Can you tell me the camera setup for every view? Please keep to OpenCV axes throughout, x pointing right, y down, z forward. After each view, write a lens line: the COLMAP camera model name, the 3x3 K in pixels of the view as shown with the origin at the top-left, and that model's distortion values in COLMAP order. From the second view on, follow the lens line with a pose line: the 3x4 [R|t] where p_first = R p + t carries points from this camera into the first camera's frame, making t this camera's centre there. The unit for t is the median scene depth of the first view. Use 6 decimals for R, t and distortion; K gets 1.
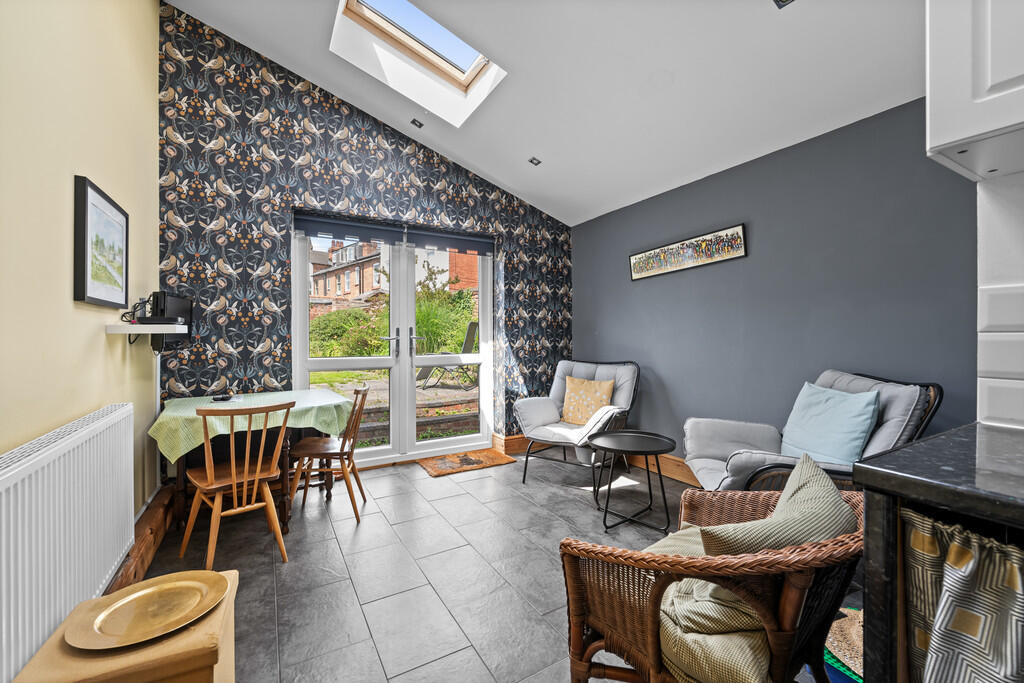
lens RADIAL K [[424.3, 0, 508.6], [0, 424.3, 336.2], [0, 0, 1]] dist [0.001776, -0.000936]
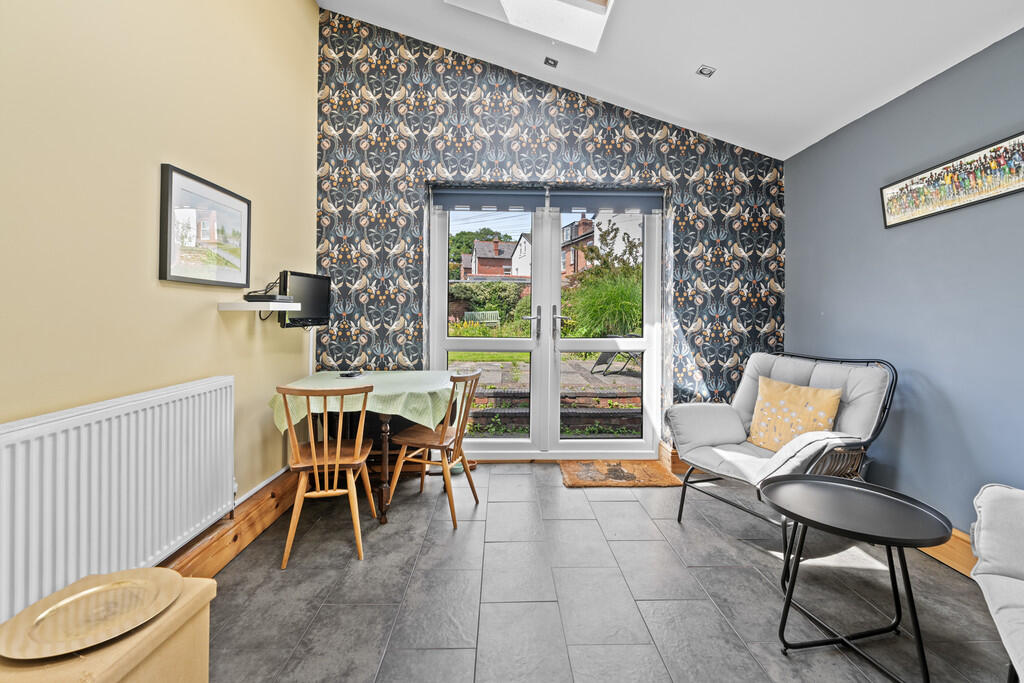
lens RADIAL K [[424.3, 0, 528.5], [0, 424.3, 314.9], [0, 0, 1]] dist [0.001776, -0.000936]
pose [[0.874485, 0.008359, -0.484981, 0.162197], [-0.009086, 0.999958, 0.000853, -0.001820], [0.484968, 0.003661, 0.874524, 0.254104]]
